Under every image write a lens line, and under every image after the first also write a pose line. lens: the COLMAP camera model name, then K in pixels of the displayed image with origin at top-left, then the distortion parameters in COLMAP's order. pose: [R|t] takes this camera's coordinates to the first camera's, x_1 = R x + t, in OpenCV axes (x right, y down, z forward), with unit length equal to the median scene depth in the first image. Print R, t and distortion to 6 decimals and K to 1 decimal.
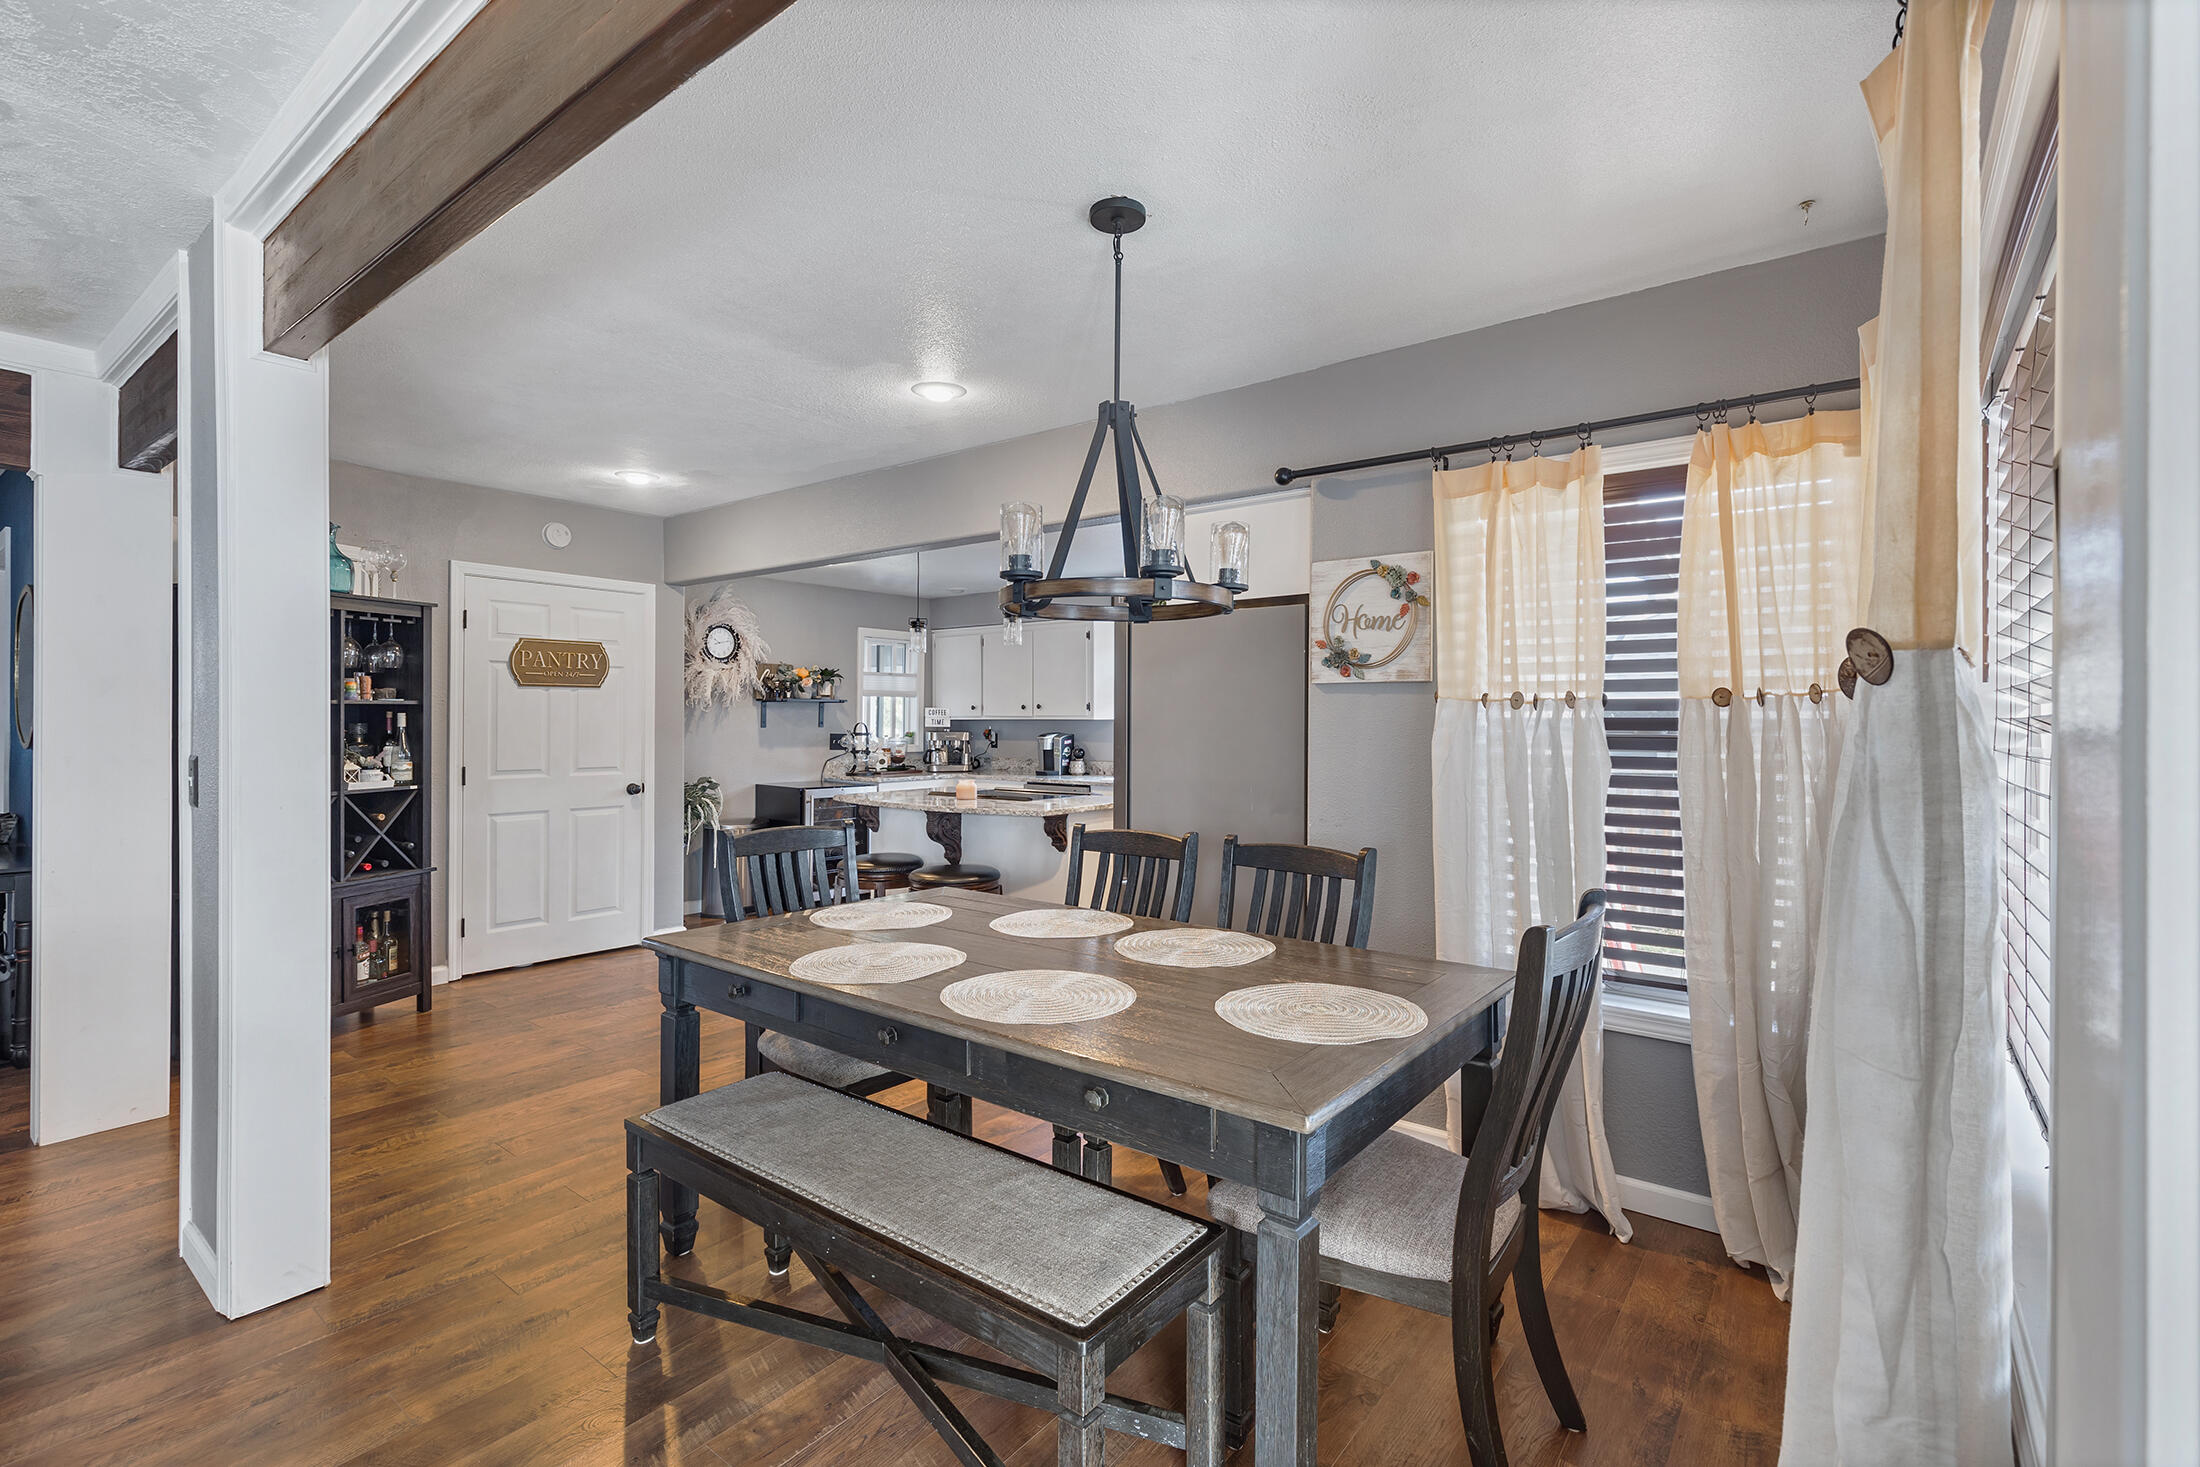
lens RADIAL K [[990.0, 0, 1096.6], [0, 990.0, 719.1], [0, 0, 1]] dist [0.014846, -0.000464]
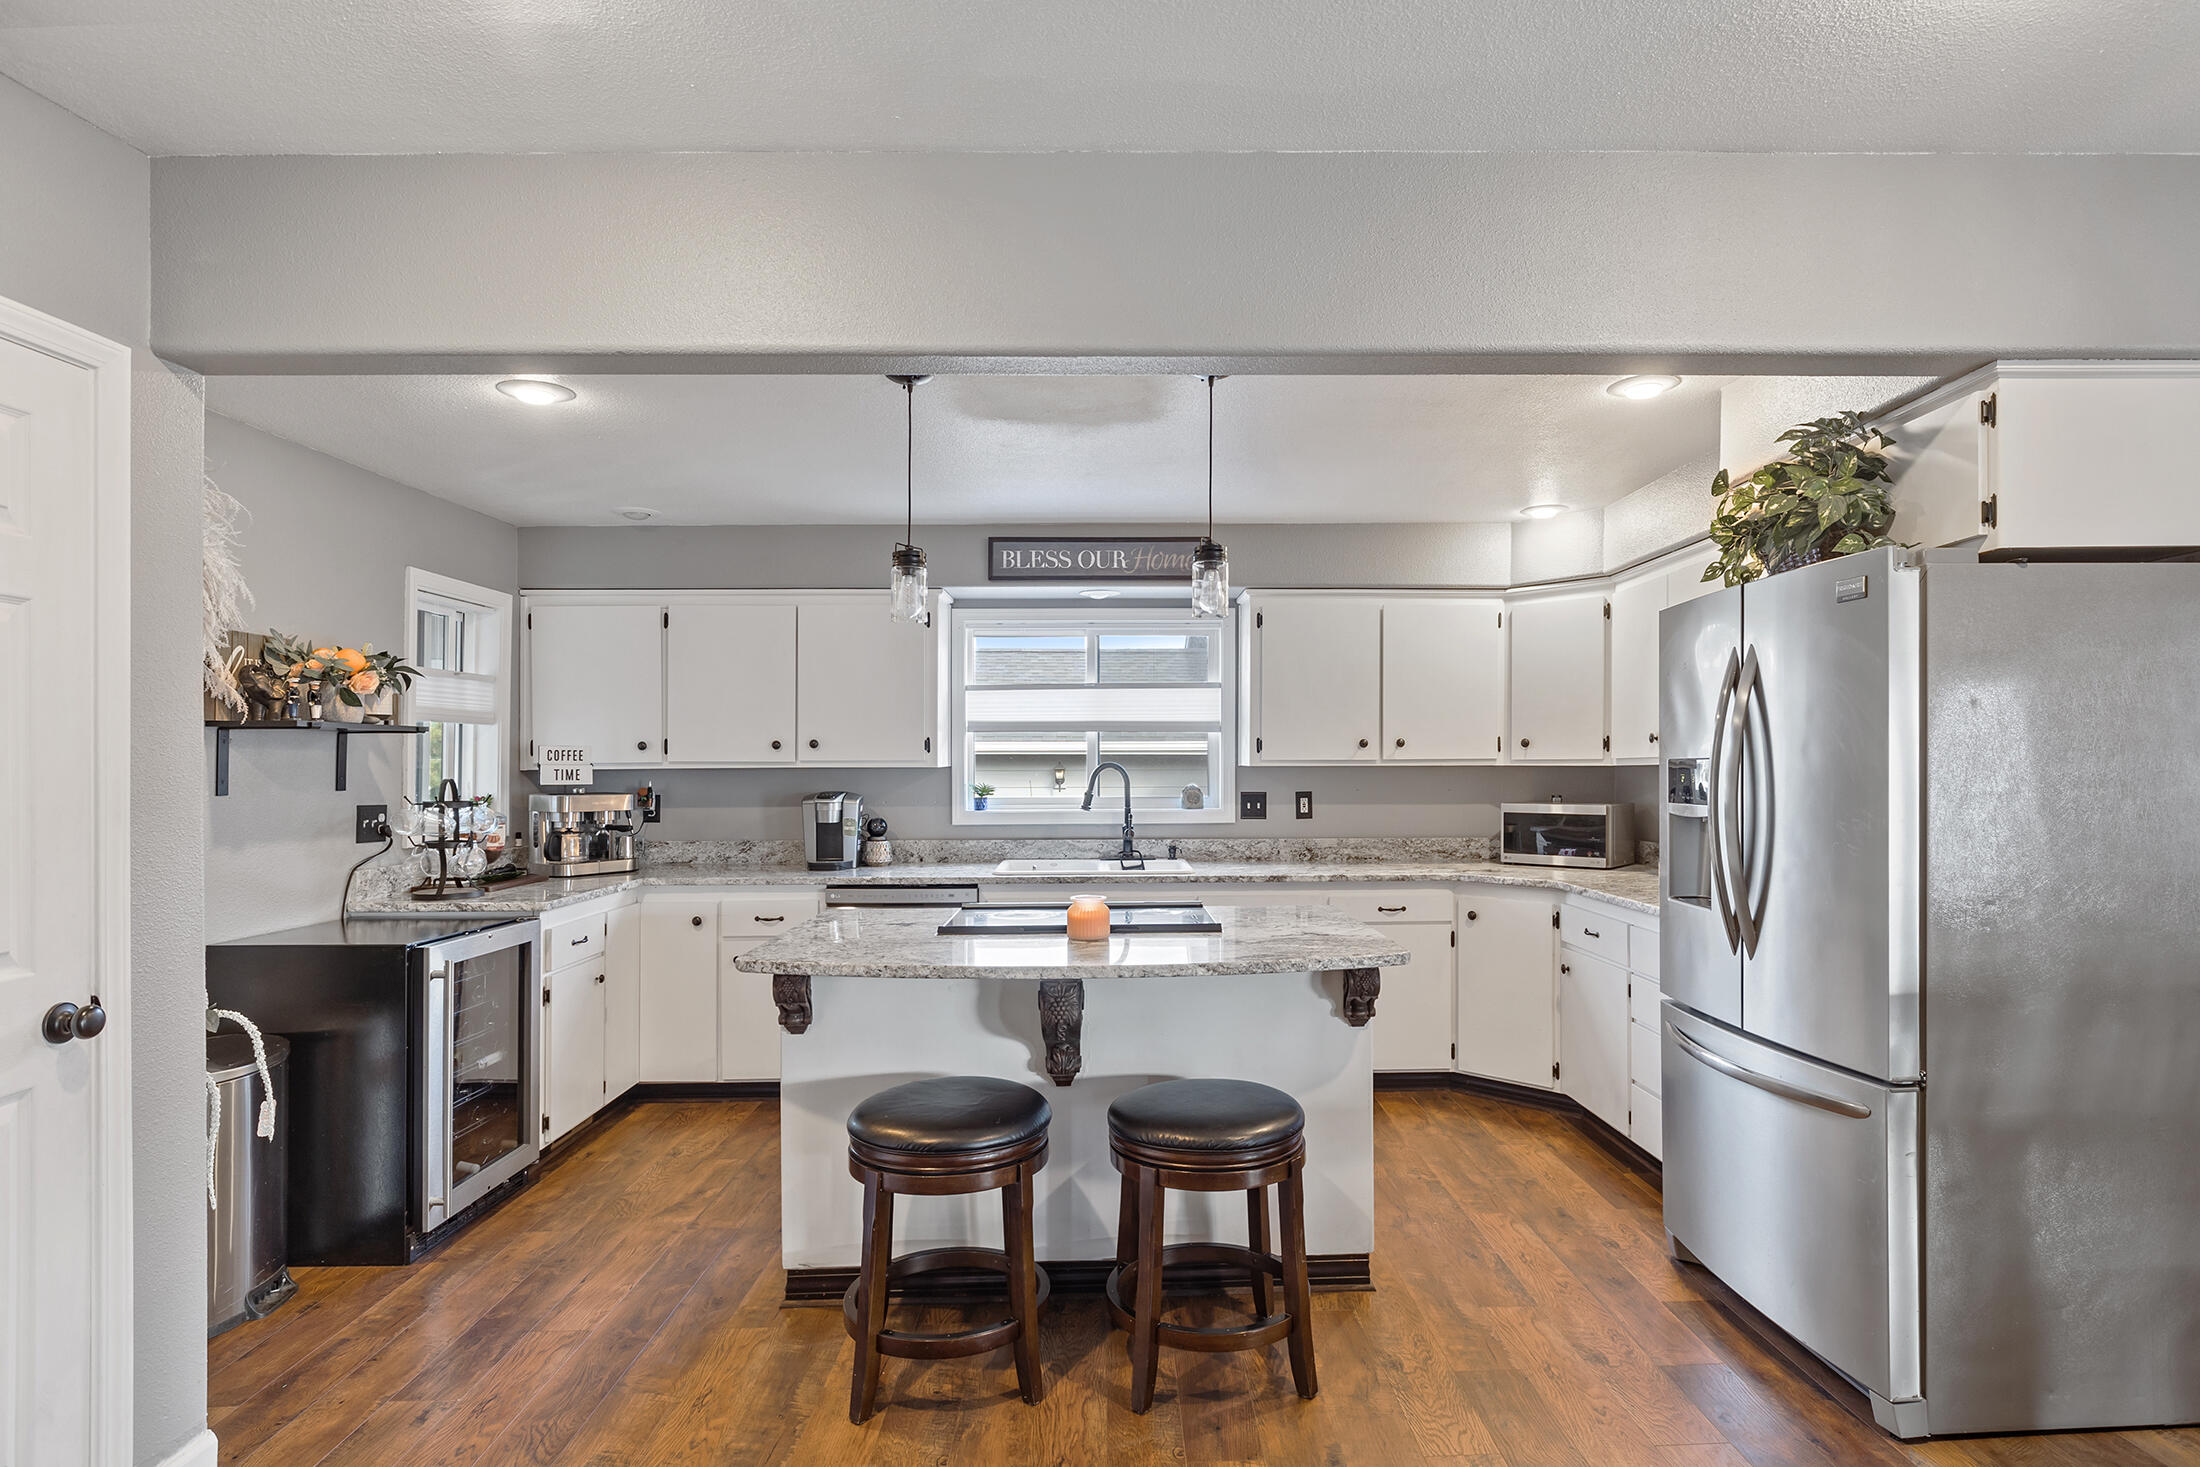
lens RADIAL K [[1160.7, 0, 1119.2], [0, 1160.7, 736.1], [0, 0, 1]] dist [0.027087, -0.000407]
pose [[0.781725, 0.008709, 0.623562, -0.341978], [0.006762, 0.999725, -0.022440, -0.001713], [-0.623586, 0.021758, 0.781452, 0.413765]]
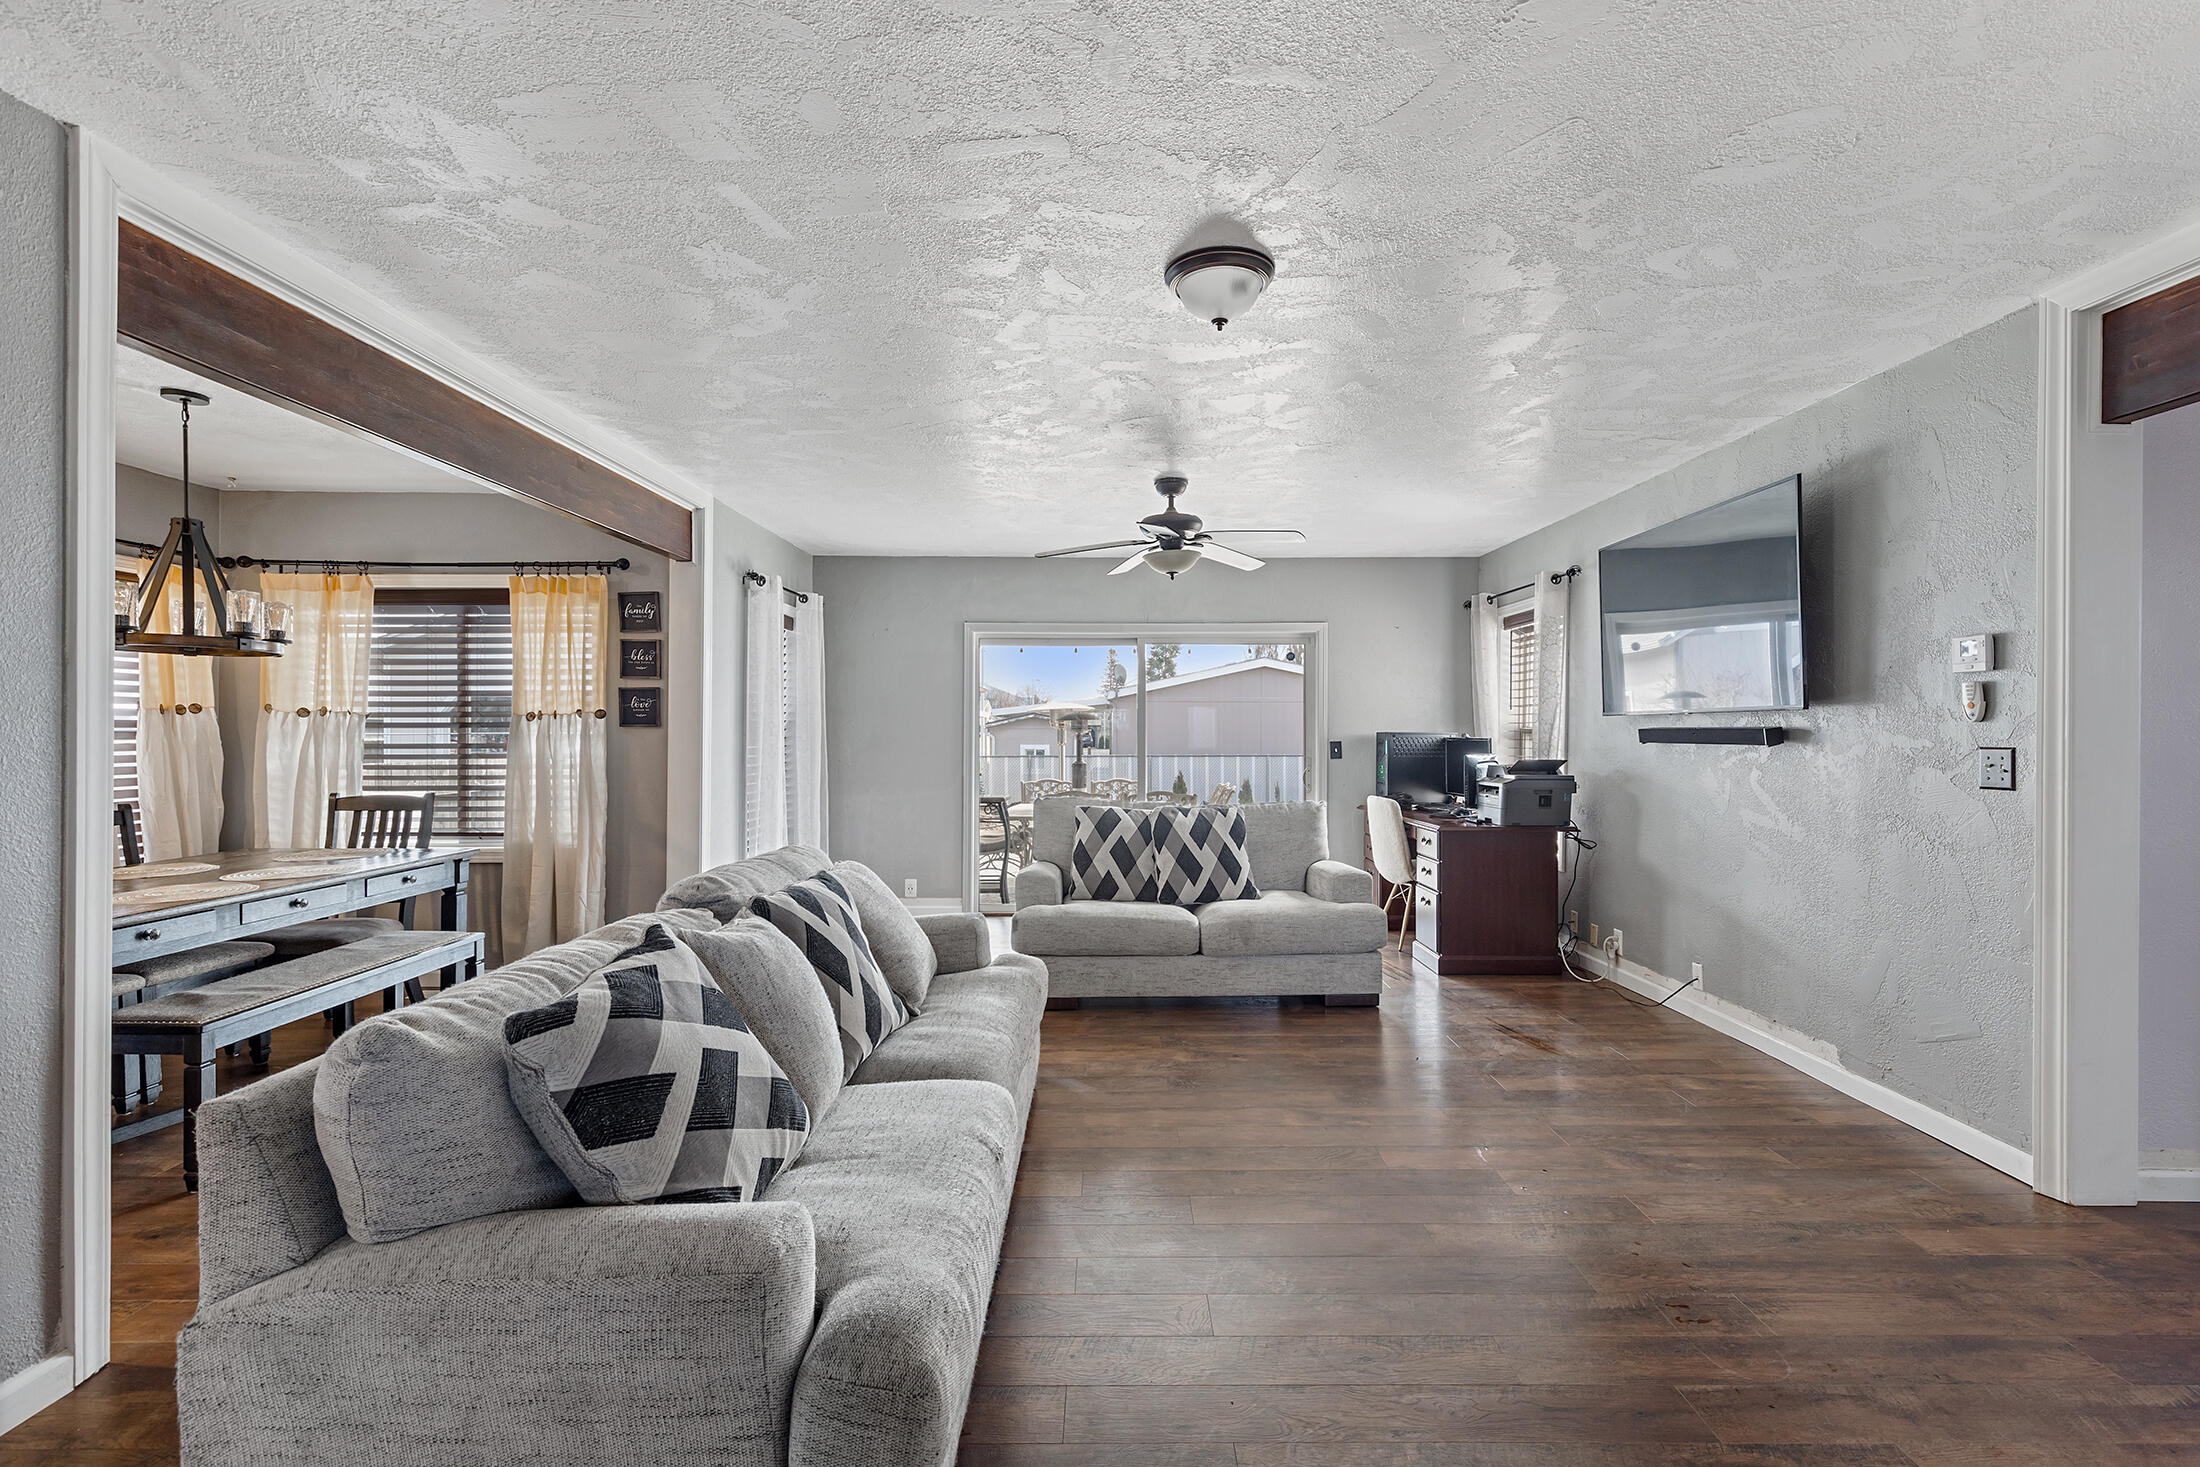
lens RADIAL K [[990.0, 0, 1096.6], [0, 990.0, 719.1], [0, 0, 1]] dist [0.014846, -0.000464]
pose [[-0.611373, 0.001281, 0.791341, -0.637005], [-0.008201, 0.999935, -0.007954, -0.001002], [-0.791300, -0.011353, -0.611323, 0.262979]]
